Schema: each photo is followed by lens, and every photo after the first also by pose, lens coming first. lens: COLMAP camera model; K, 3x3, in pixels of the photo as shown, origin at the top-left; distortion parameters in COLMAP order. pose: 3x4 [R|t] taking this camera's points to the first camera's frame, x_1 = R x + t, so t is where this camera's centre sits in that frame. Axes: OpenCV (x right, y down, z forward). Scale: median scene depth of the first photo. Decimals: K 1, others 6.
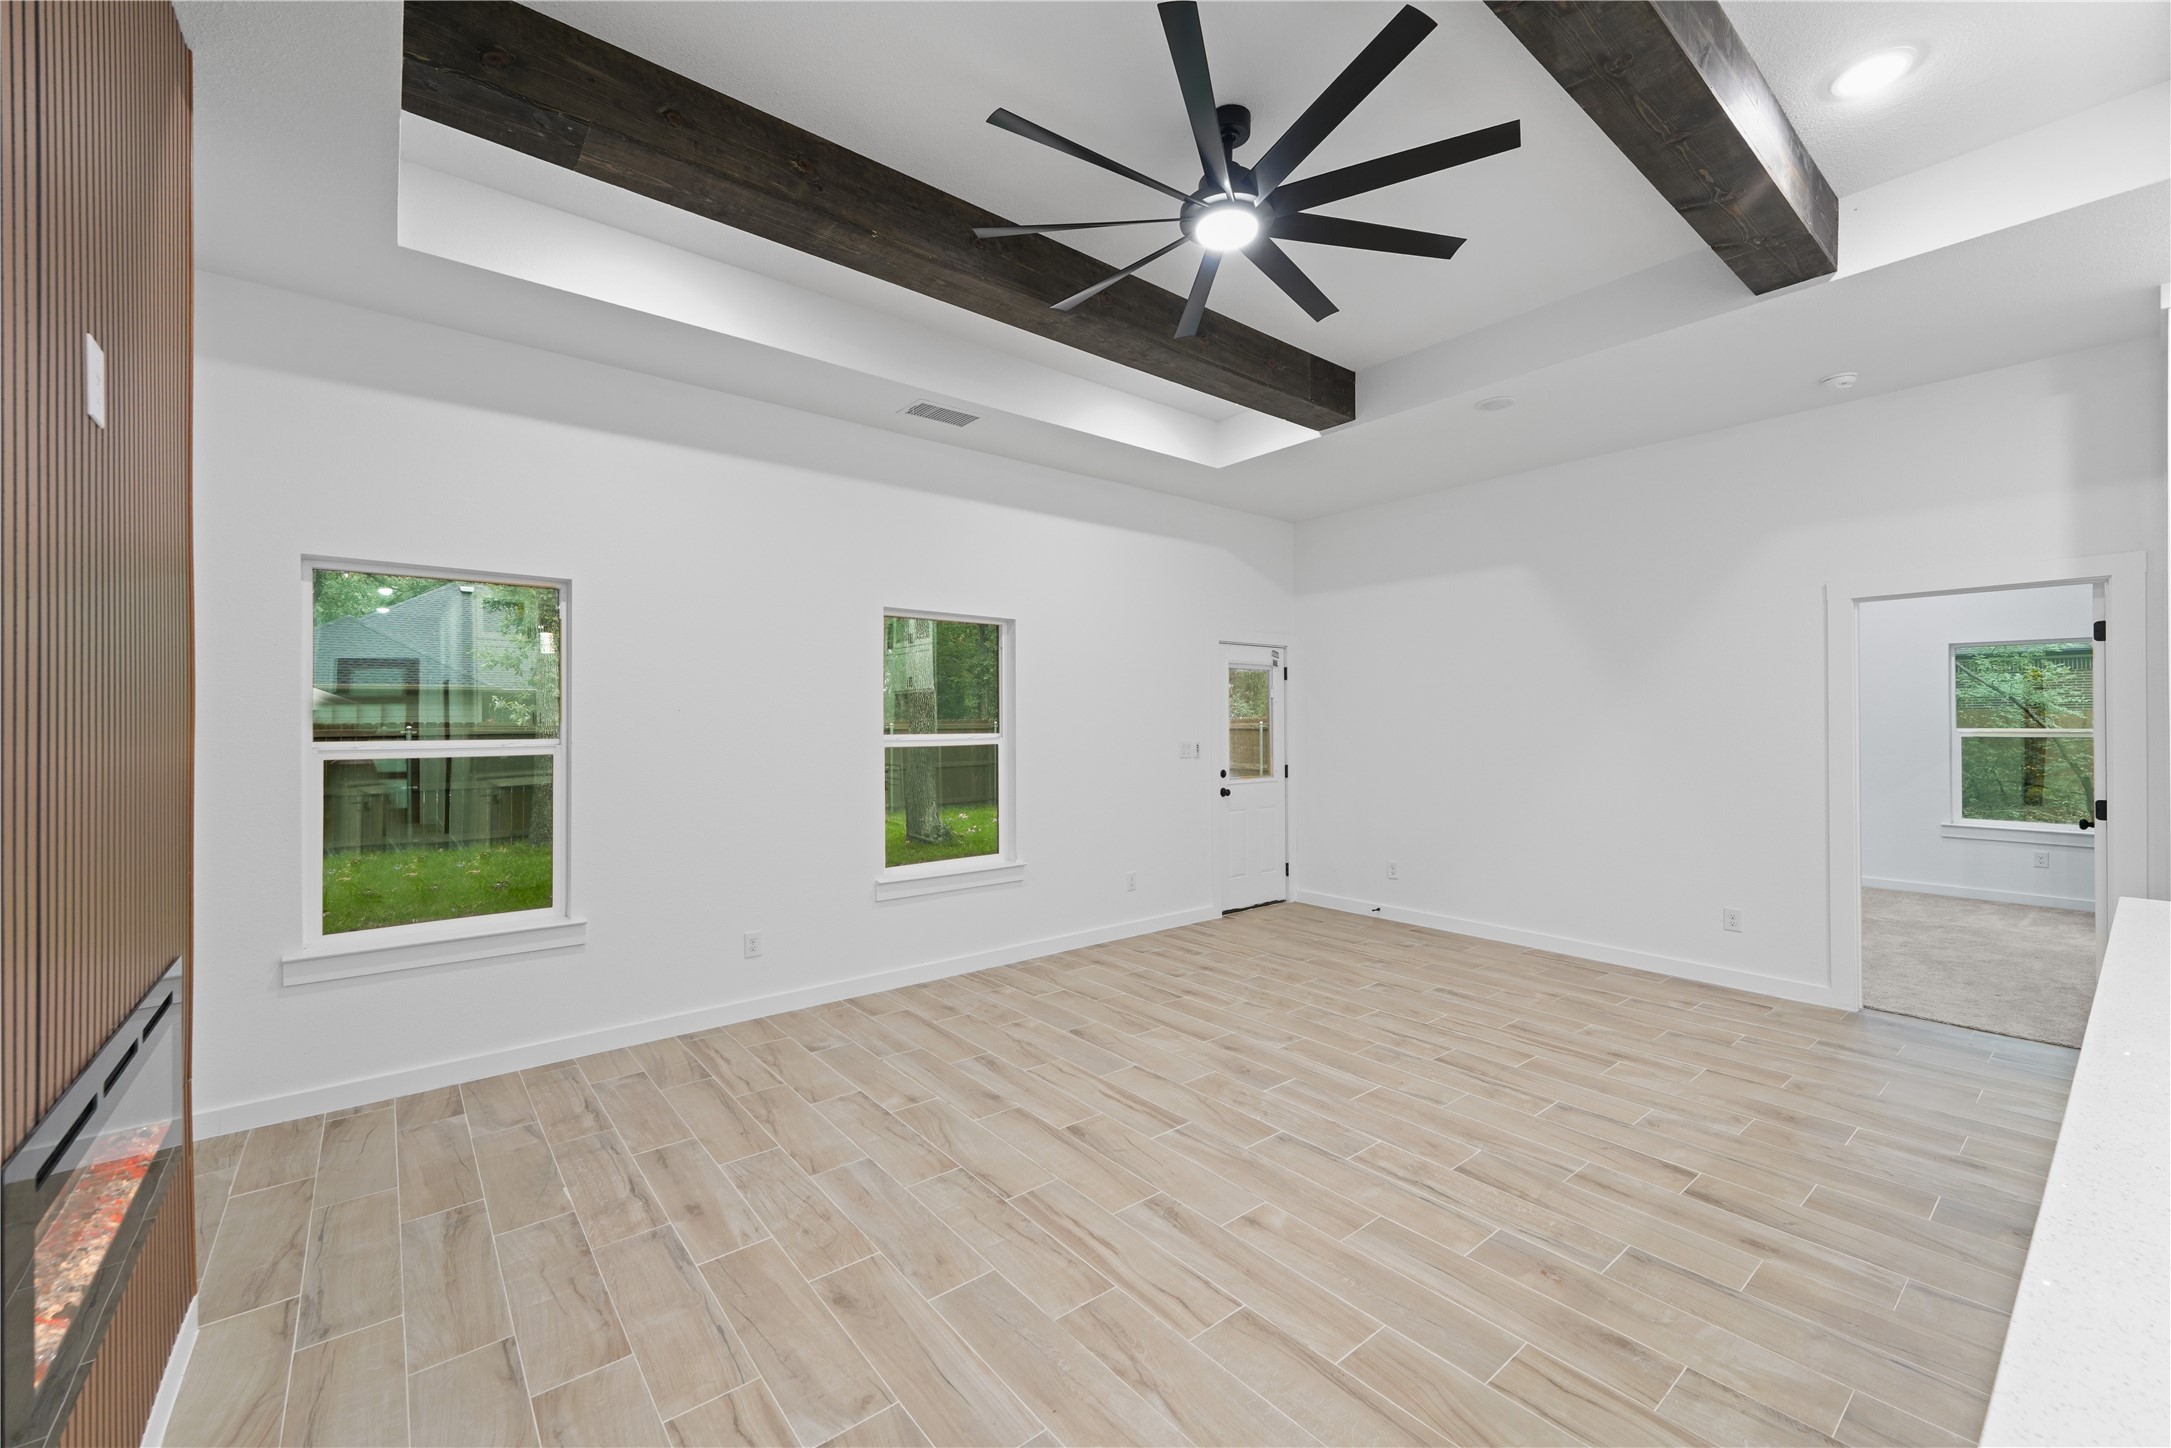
lens RADIAL K [[864.6, 0, 1067.4], [0, 864.6, 715.5], [0, 0, 1]] dist [0.009938, -0.000348]
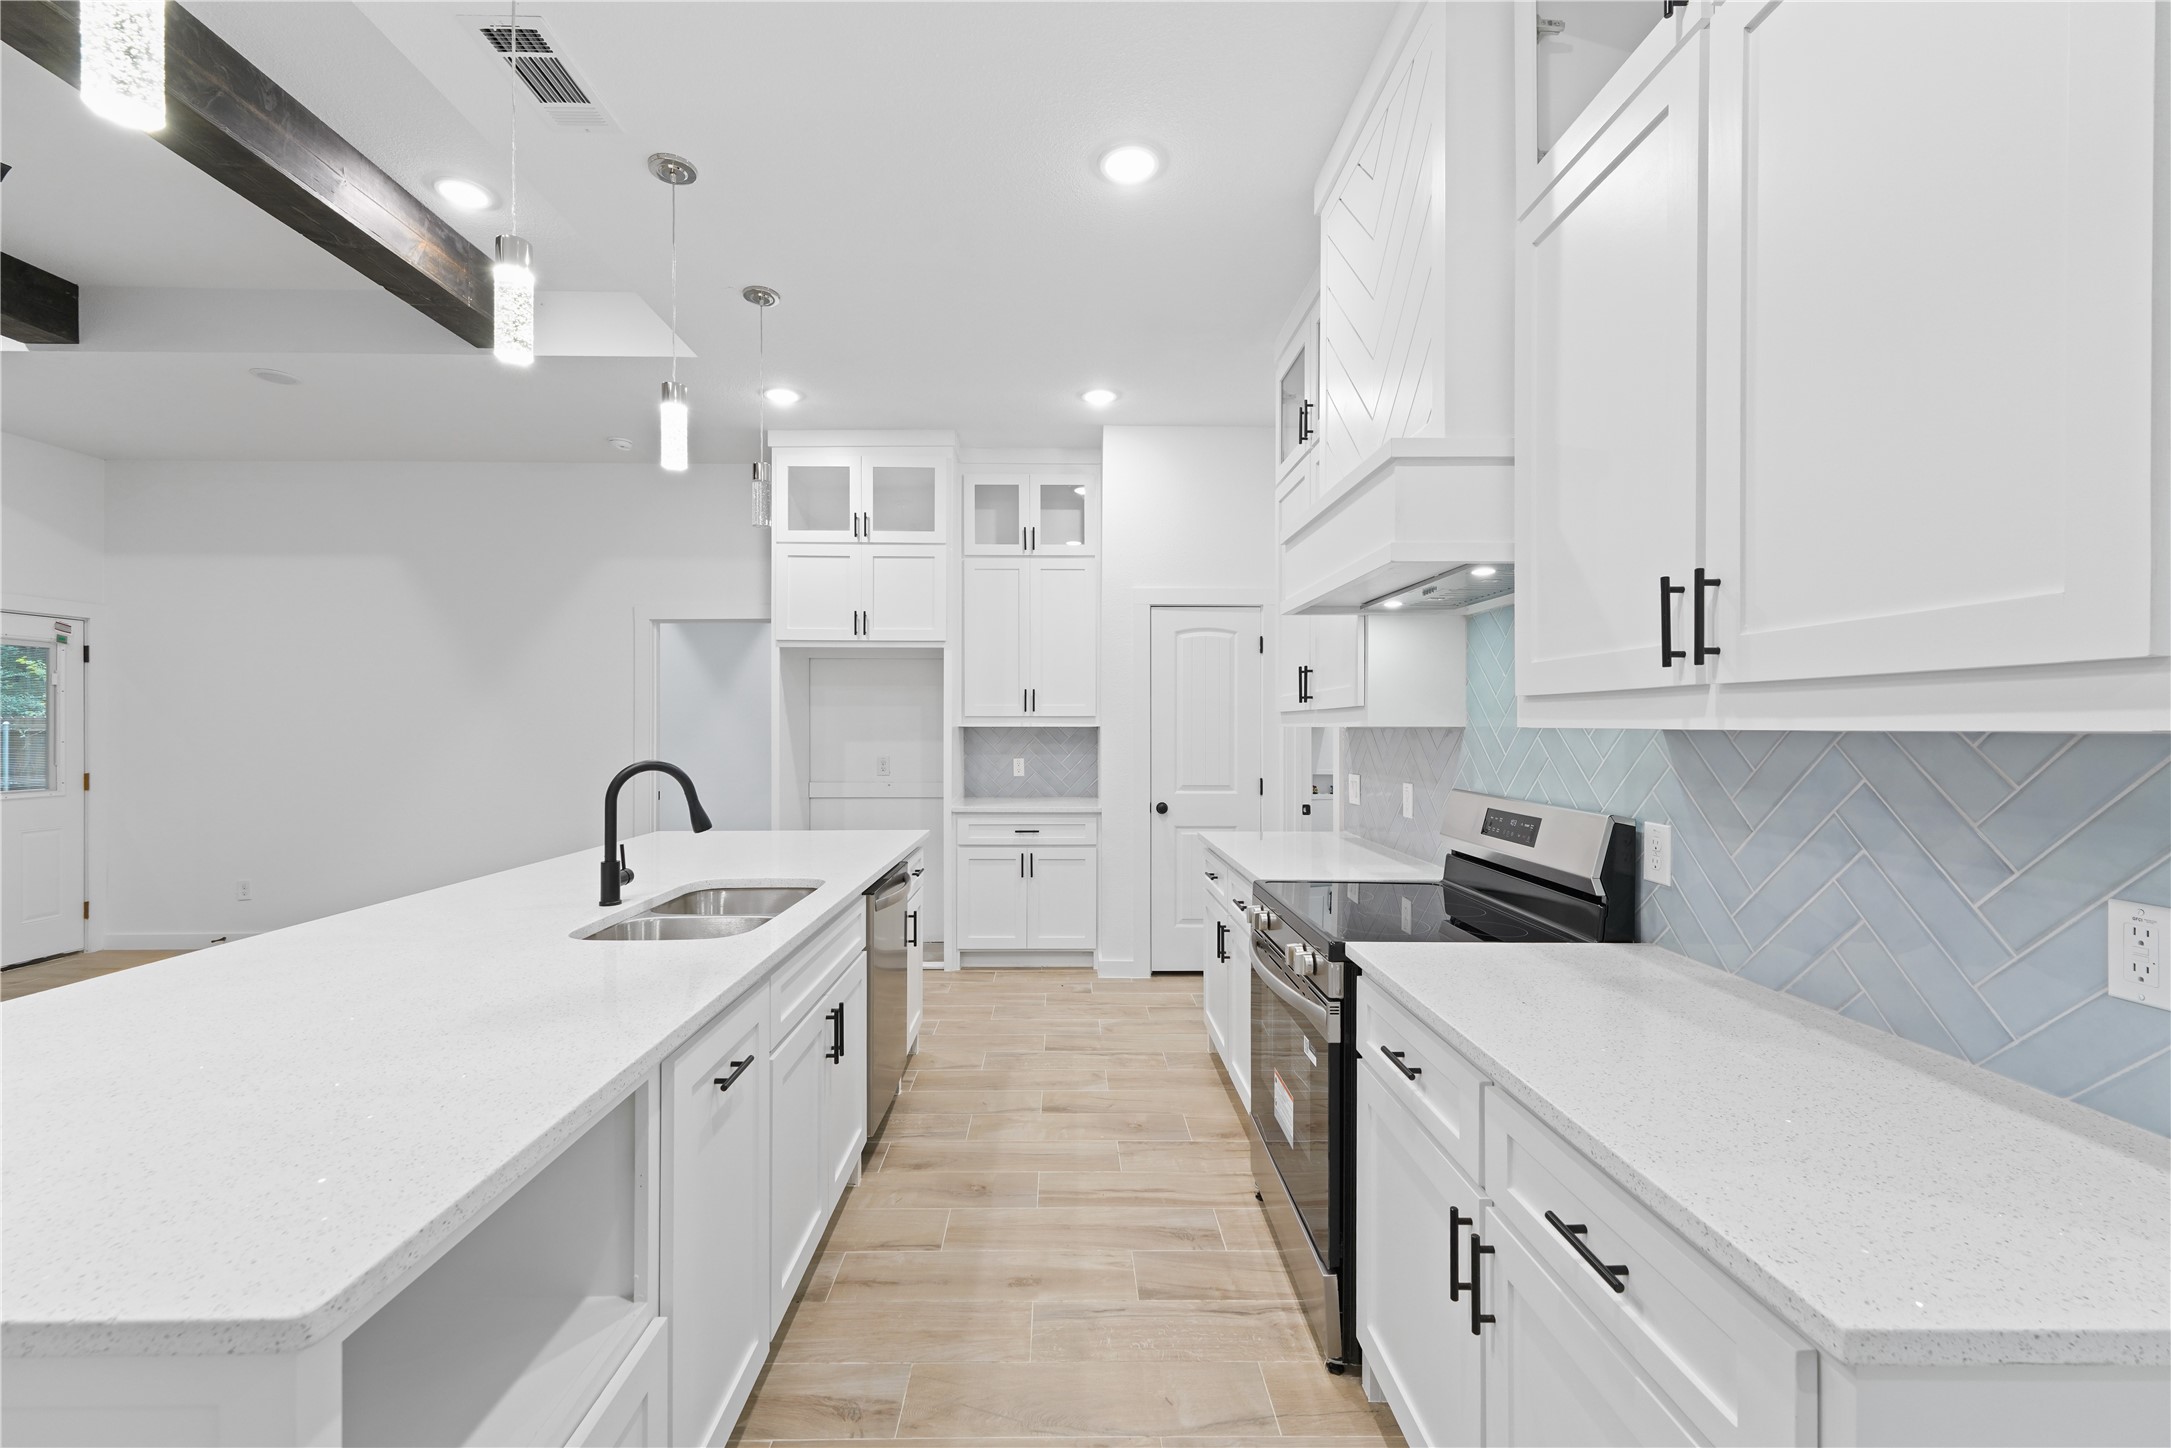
lens RADIAL K [[884.7, 0, 1074.8], [0, 884.7, 719.4], [0, 0, 1]] dist [0.022010, -0.007937]
pose [[0.617009, 0.006013, 0.786933, 0.304623], [-0.007306, 0.999971, -0.001913, 0.008228], [-0.786922, -0.004569, 0.617036, -0.321239]]
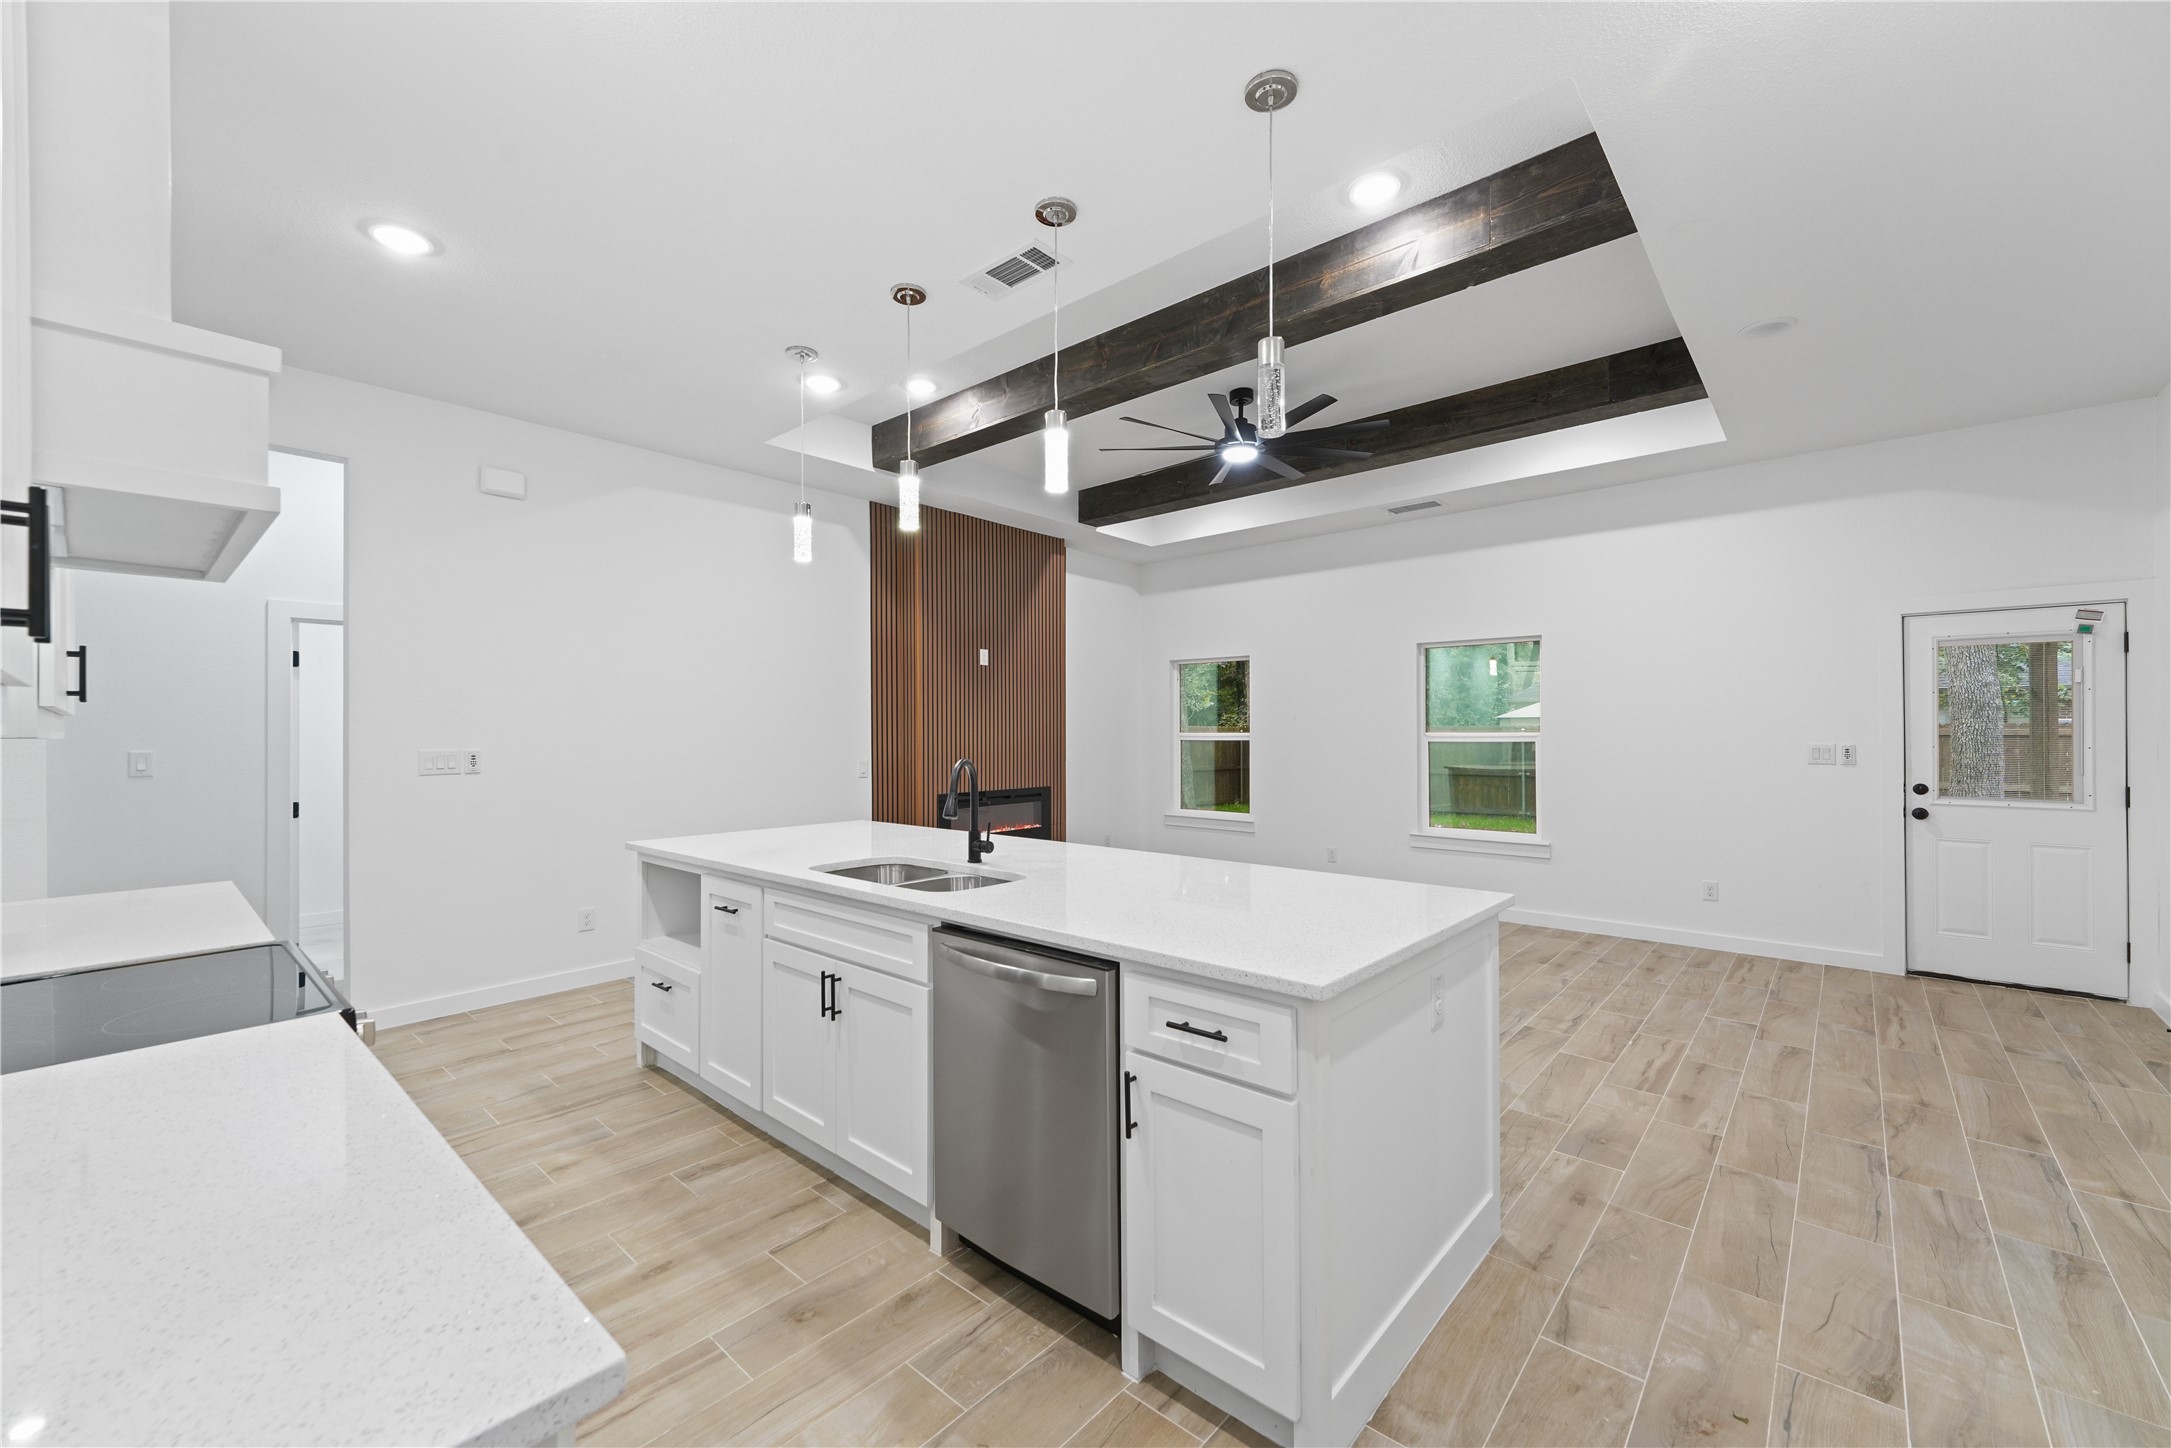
lens RADIAL K [[852.8, 0, 1066.6], [0, 852.8, 731.4], [0, 0, 1]] dist [0.002157, 0.000056]
pose [[0.158451, 0.000744, -0.987367, 1.359715], [0.010556, 0.999941, 0.002447, 0.012750], [0.987310, -0.010810, 0.158434, 0.248484]]
